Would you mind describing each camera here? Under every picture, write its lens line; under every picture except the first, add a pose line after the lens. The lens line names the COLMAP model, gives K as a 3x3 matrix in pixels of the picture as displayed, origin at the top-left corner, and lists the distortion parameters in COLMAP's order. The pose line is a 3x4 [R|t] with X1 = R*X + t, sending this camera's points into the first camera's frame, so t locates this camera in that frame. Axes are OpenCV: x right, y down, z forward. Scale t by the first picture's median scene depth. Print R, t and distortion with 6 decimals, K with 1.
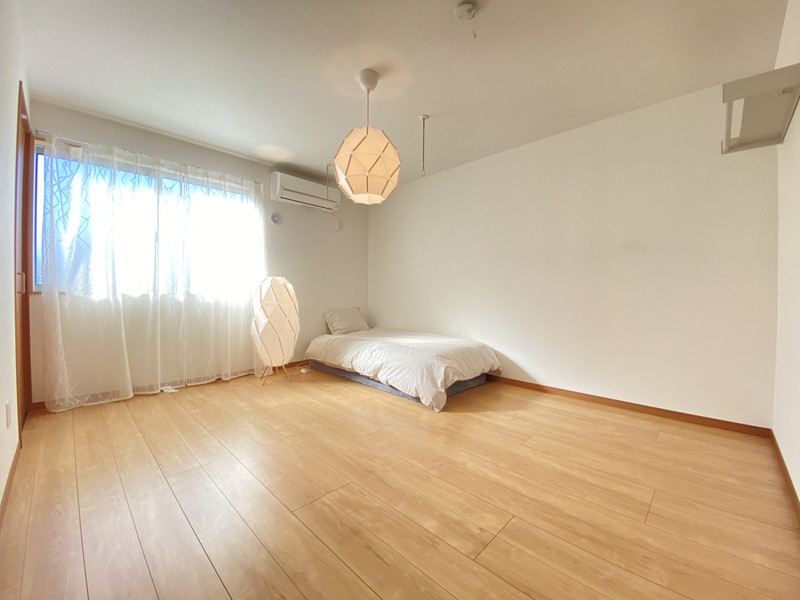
lens RADIAL K [[319.3, 0, 400.0], [0, 319.3, 300.0], [0, 0, 1]] dist [0.012217, -0.023214]
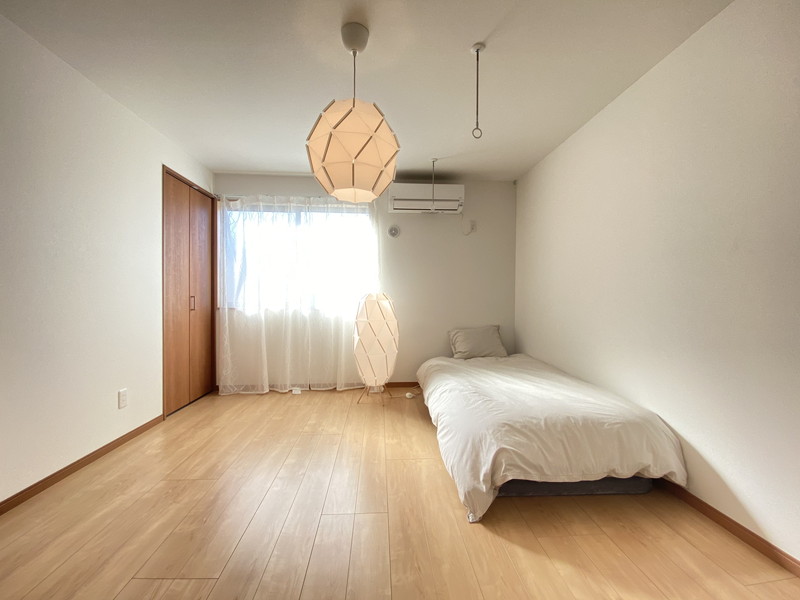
lens RADIAL K [[319.3, 0, 400.0], [0, 319.3, 300.0], [0, 0, 1]] dist [0.012217, -0.023214]
pose [[0.739042, 0.006441, -0.673629, 0.383316], [-0.012974, 0.999905, -0.004674, -0.057484], [0.673535, 0.012194, 0.739055, 0.415397]]
